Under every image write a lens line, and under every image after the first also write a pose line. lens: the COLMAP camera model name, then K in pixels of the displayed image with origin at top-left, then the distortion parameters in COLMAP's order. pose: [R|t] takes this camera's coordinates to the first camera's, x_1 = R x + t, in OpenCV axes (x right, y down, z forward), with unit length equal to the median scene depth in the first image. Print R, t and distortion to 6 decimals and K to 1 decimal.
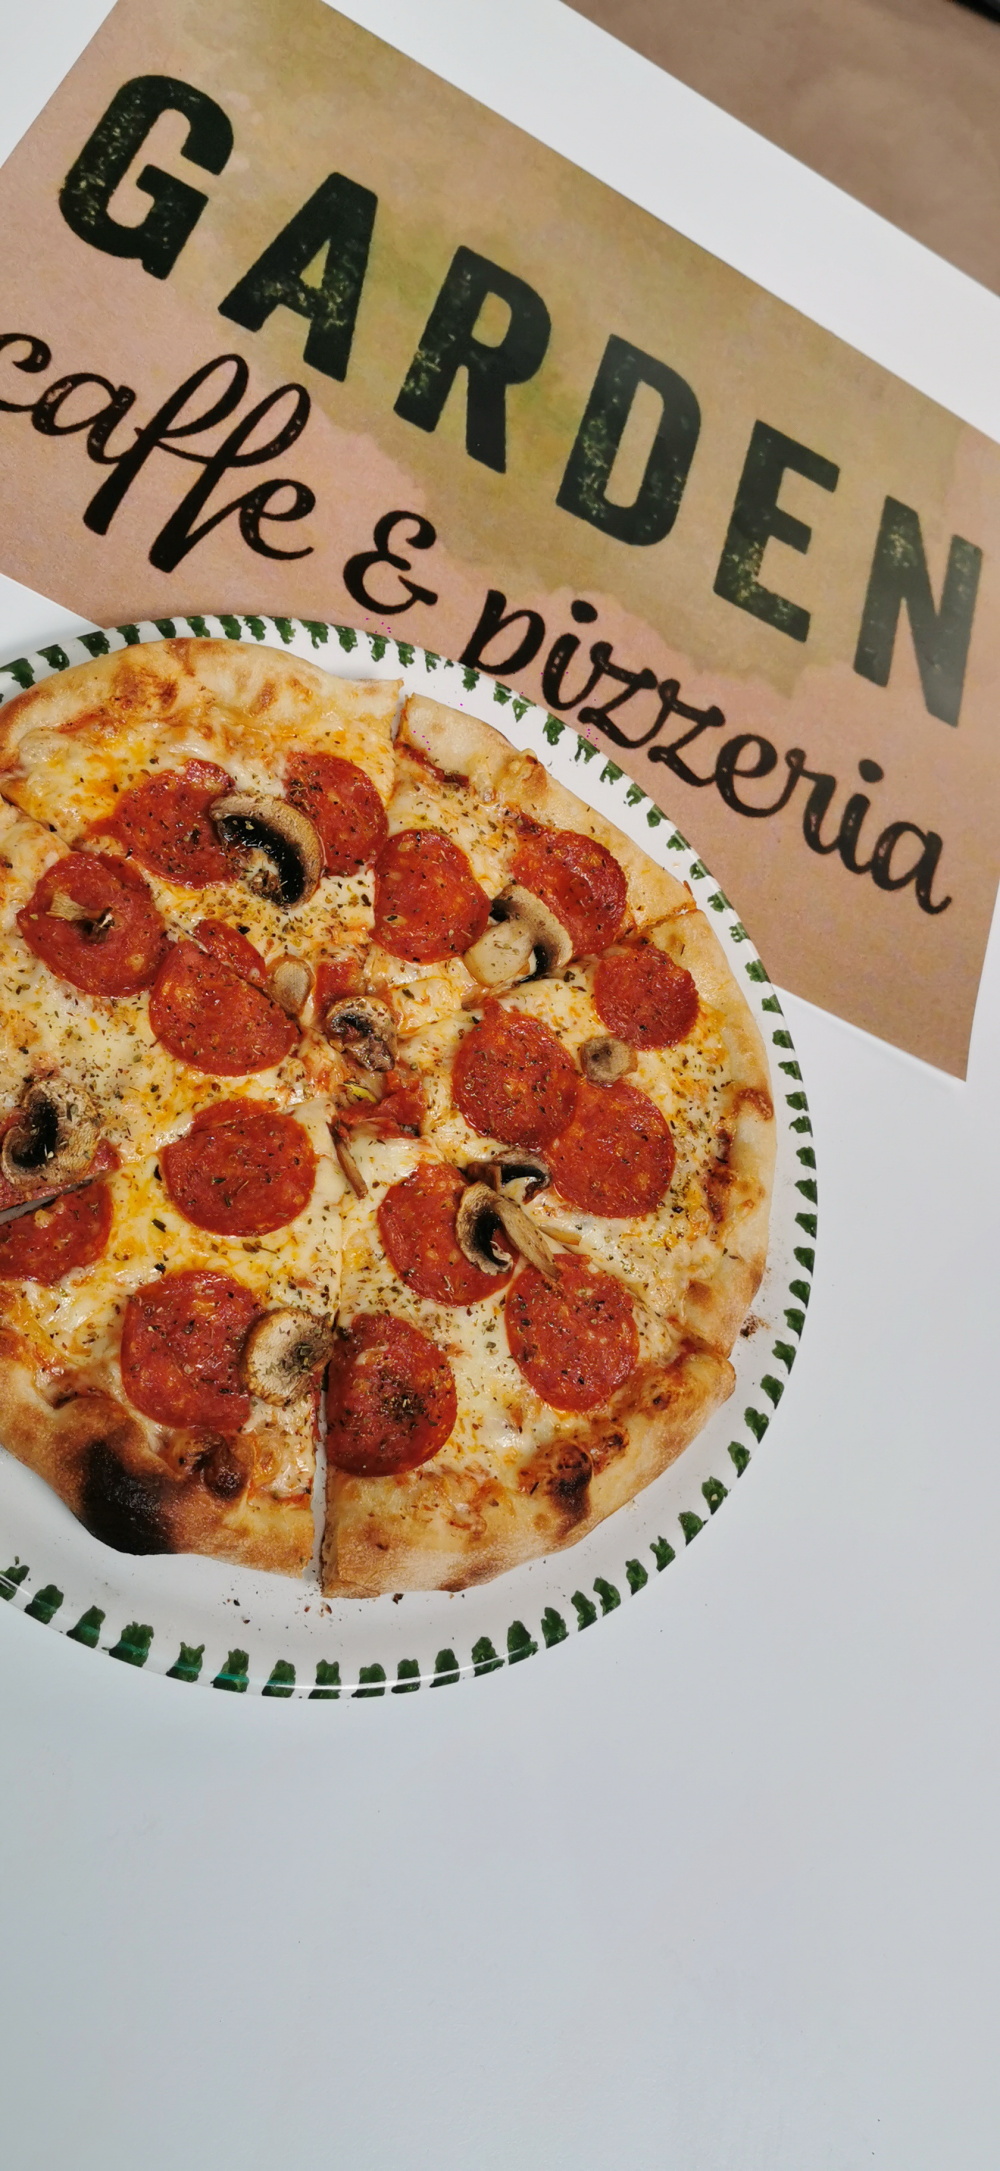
lens RADIAL K [[1774.9, 0, 511.8], [0, 1774.9, 1096.4], [0, 0, 1]] dist [-0.004785, -0.047380]
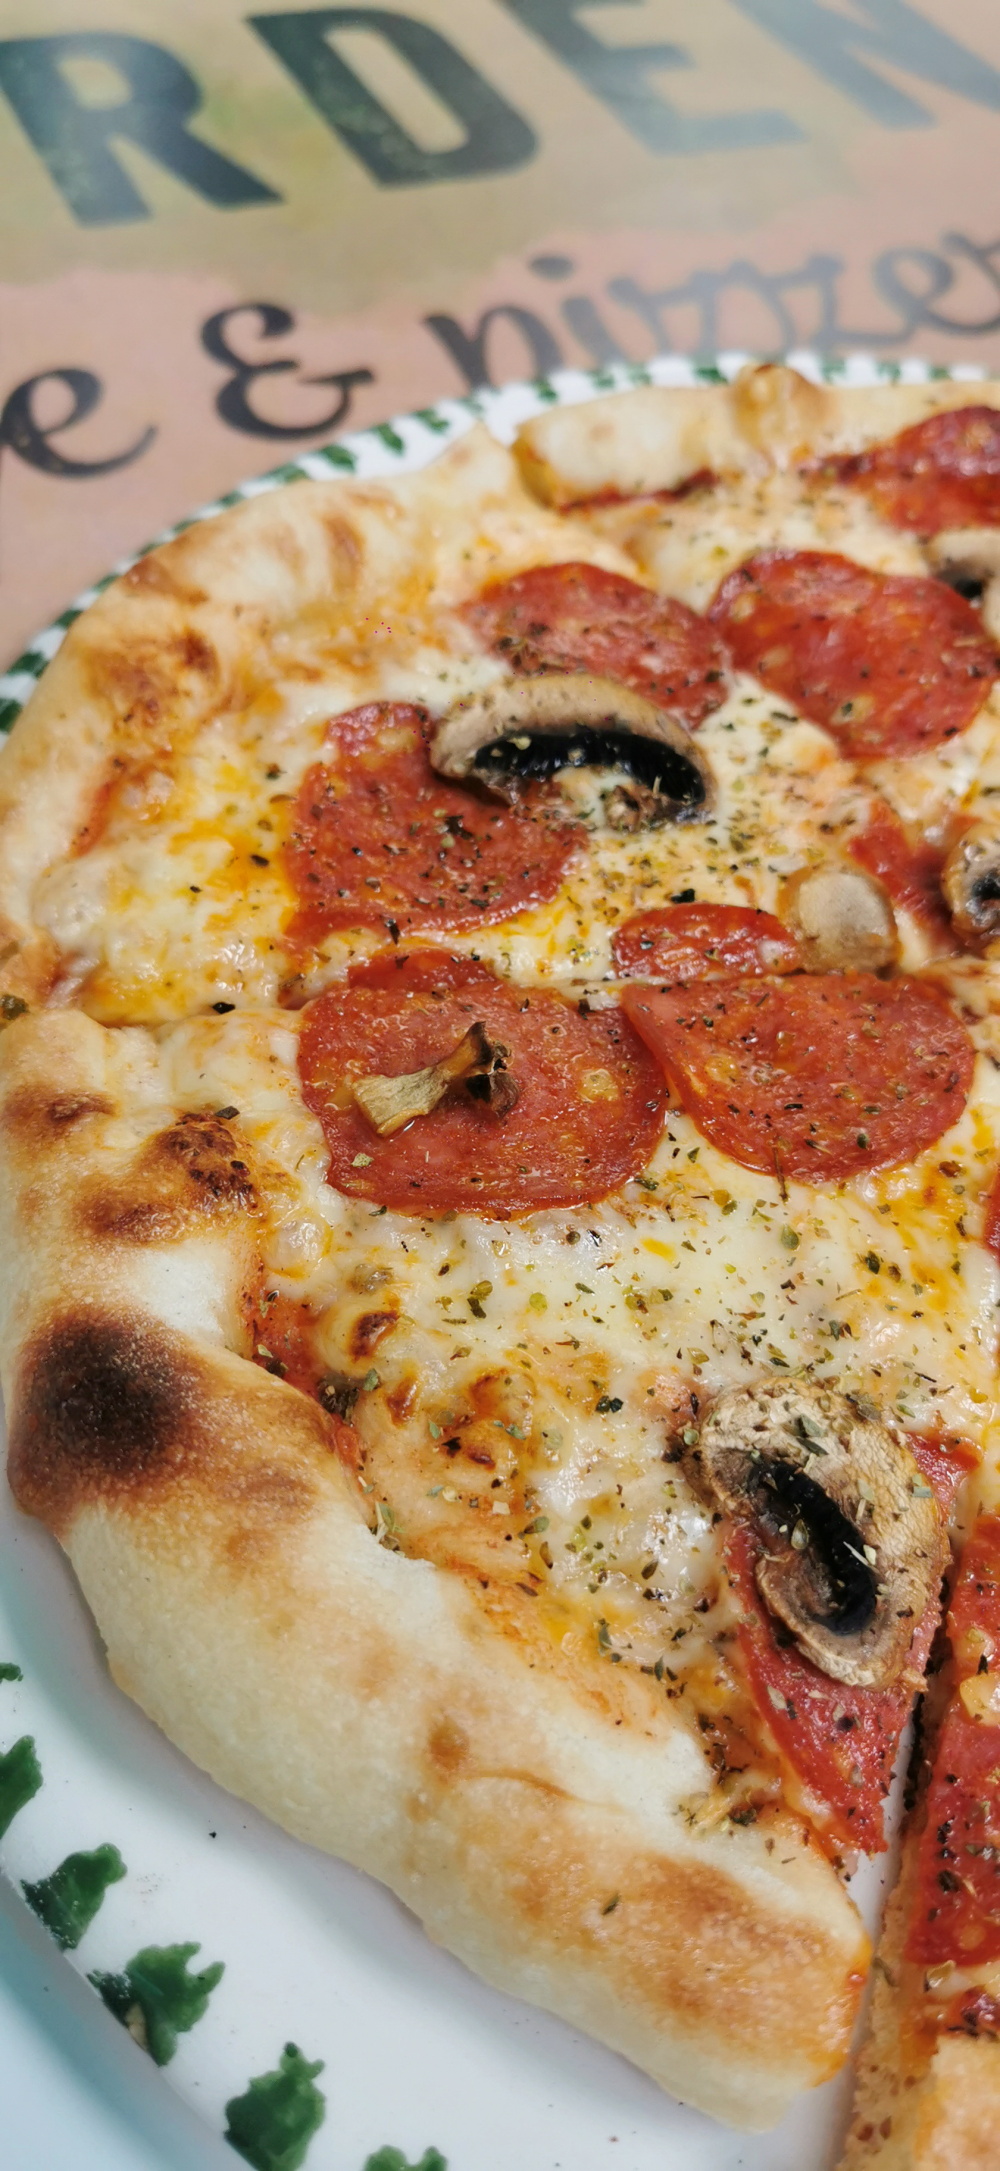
lens RADIAL K [[1774.9, 0, 493.9], [0, 1774.9, 1088.3], [0, 0, 1]] dist [-0.004785, -0.047380]
pose [[0.726395, -0.680956, 0.093005, -0.221937], [0.687121, 0.722435, -0.077144, -0.049541], [-0.014658, 0.119943, 0.992673, 0.481376]]
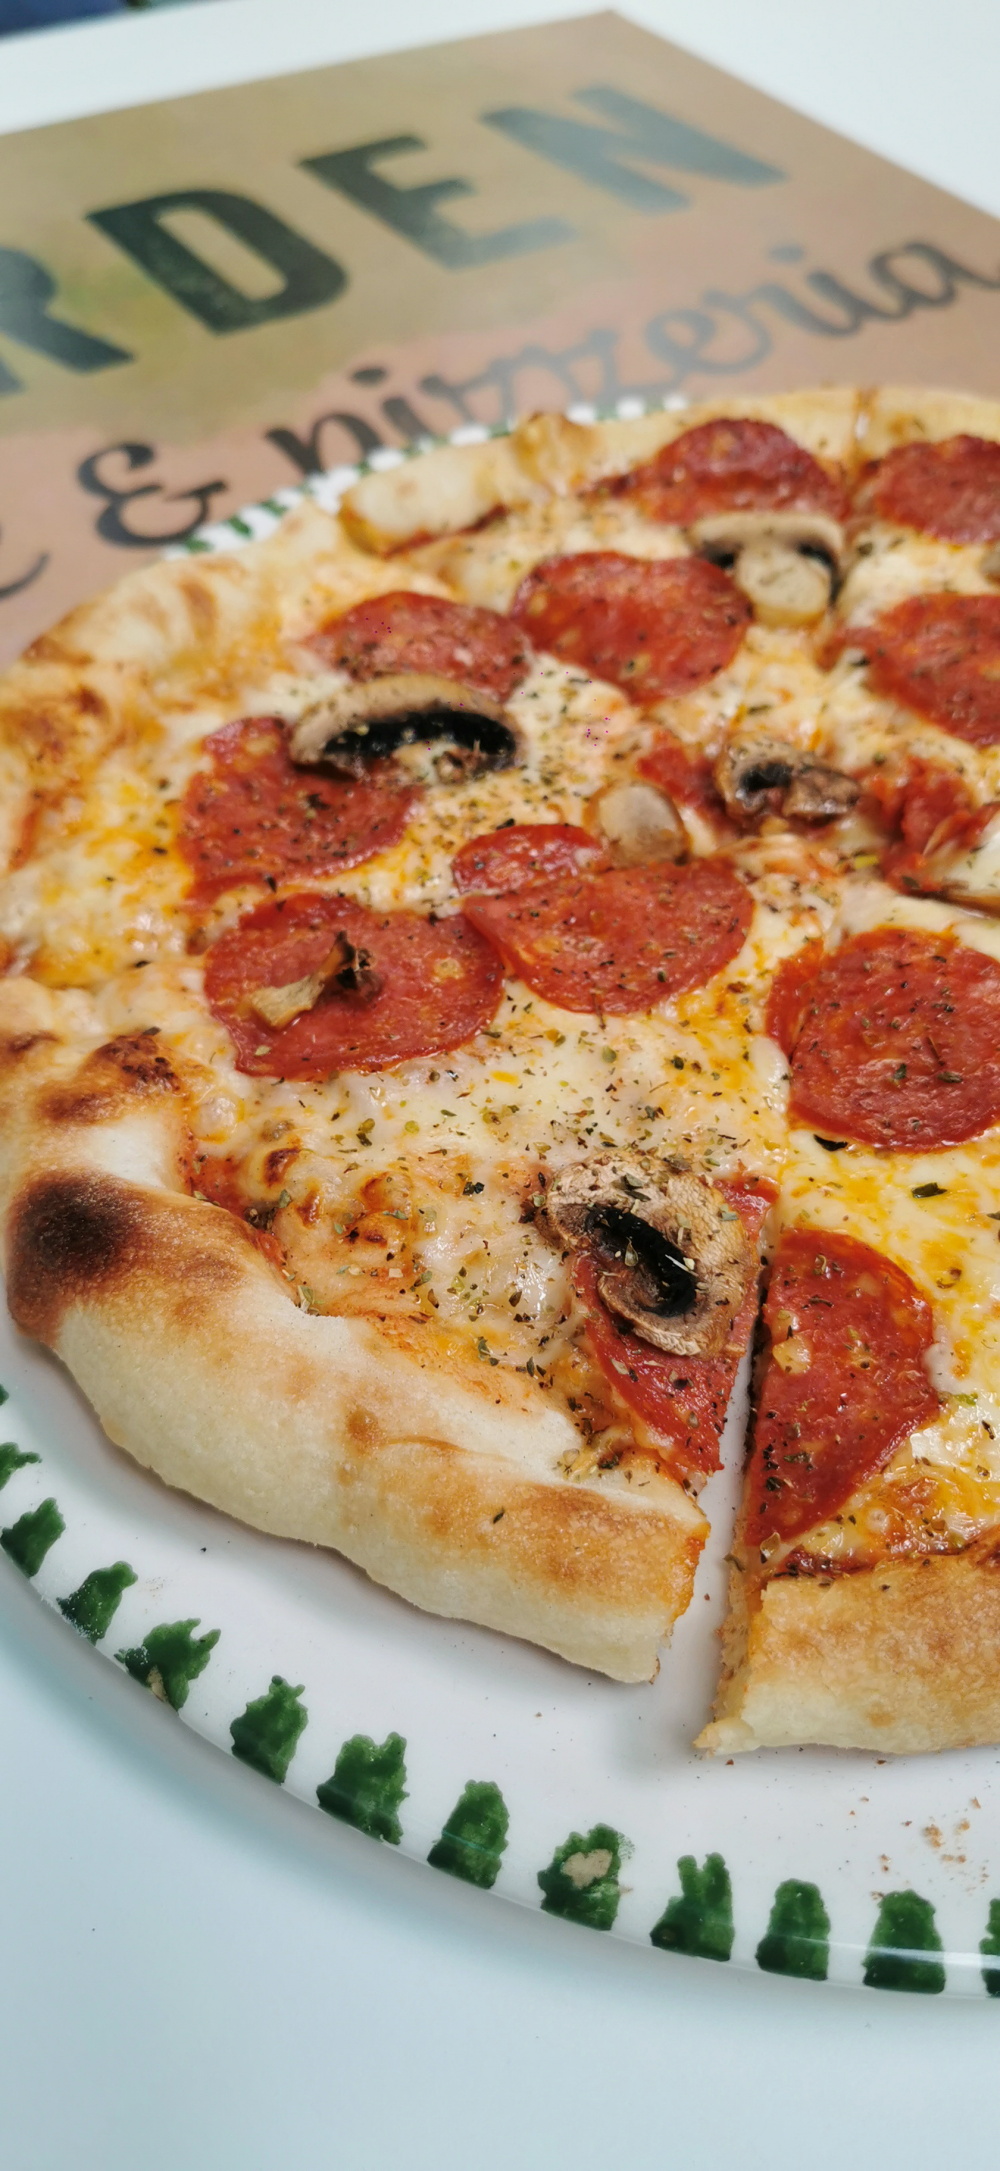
lens RADIAL K [[1774.9, 0, 509.4], [0, 1774.9, 1095.9], [0, 0, 1]] dist [-0.004785, -0.047380]
pose [[0.608518, -0.781481, 0.137814, -0.248465], [0.793240, 0.594274, -0.132696, 0.024311], [0.021800, 0.190068, 0.981529, 0.409214]]
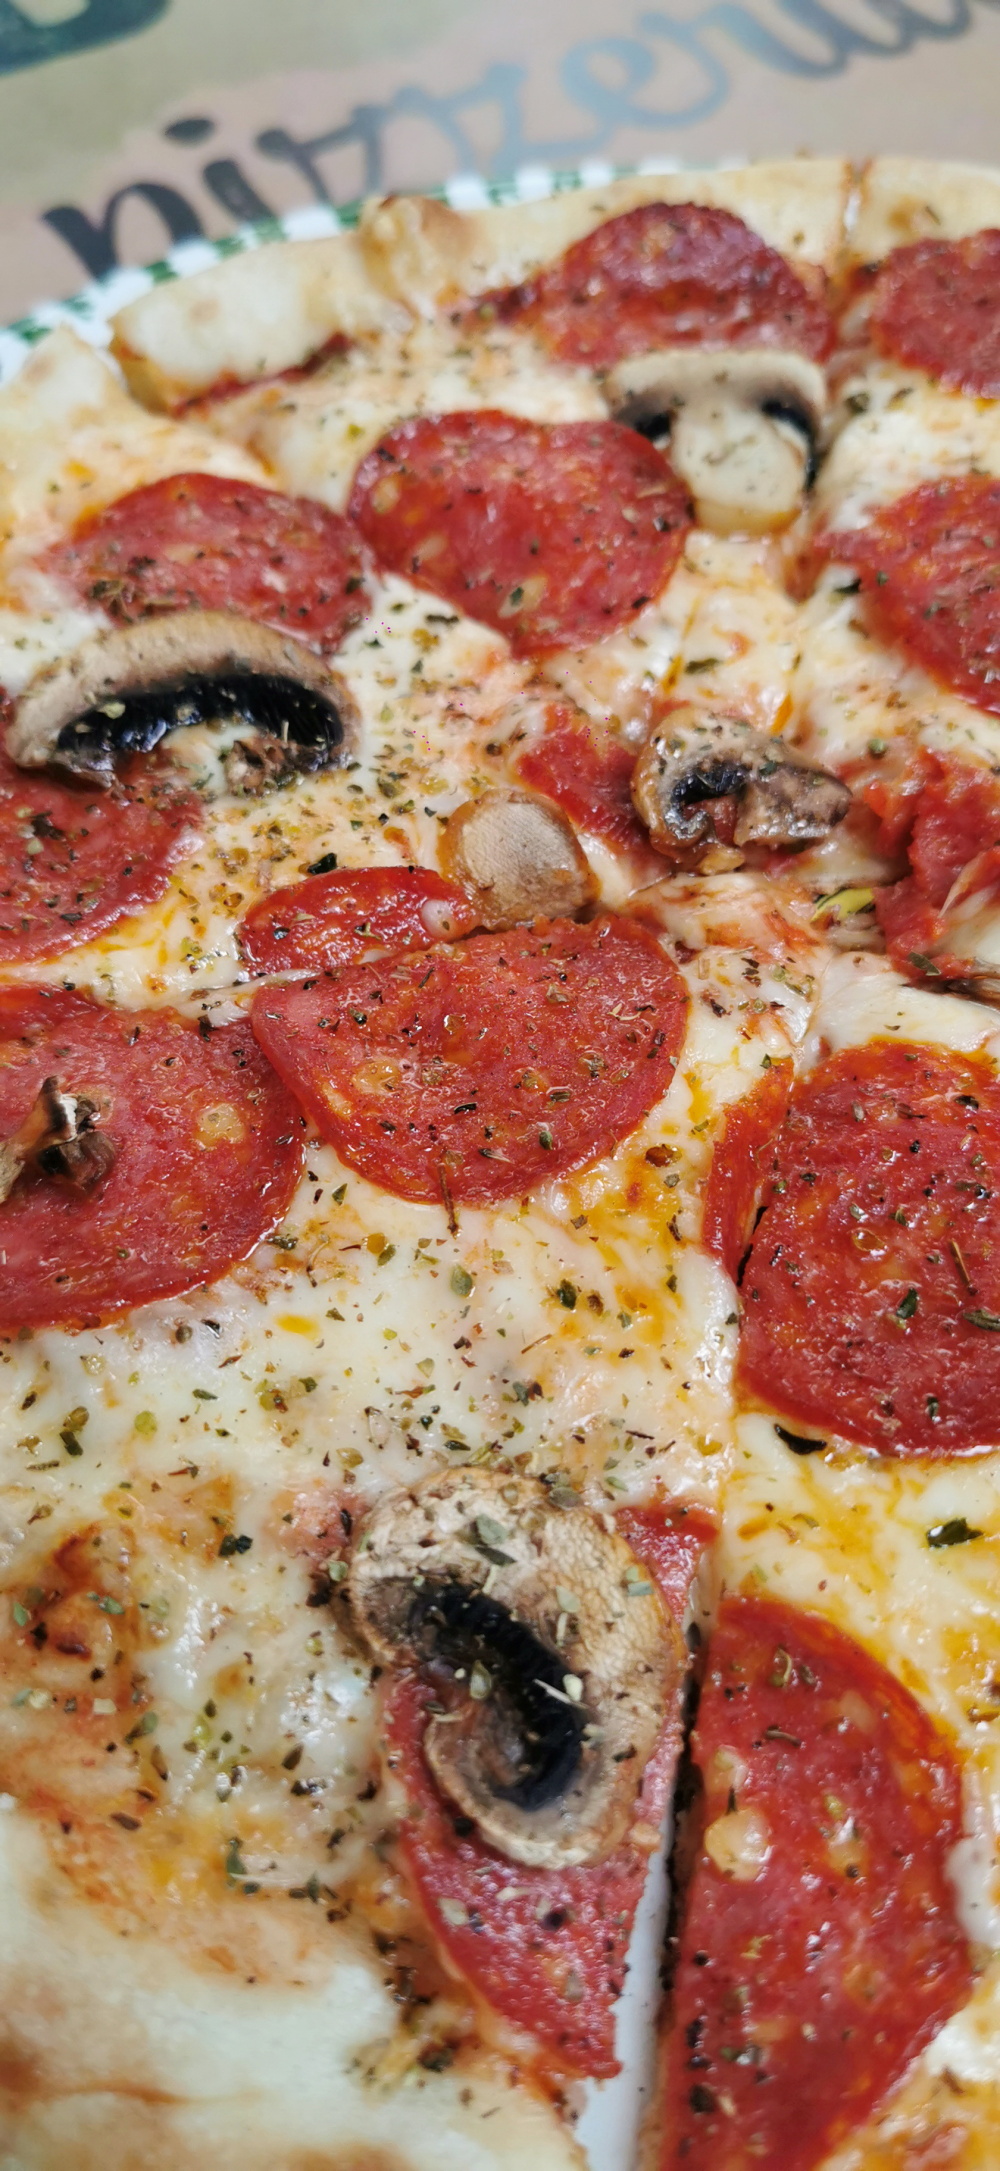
lens RADIAL K [[1774.9, 0, 497.0], [0, 1774.9, 1097.8], [0, 0, 1]] dist [-0.004785, -0.047380]
pose [[0.600502, -0.798336, 0.045354, -0.157495], [0.799608, 0.599172, -0.040245, -0.018838], [0.004954, 0.060432, 0.998160, 0.543812]]
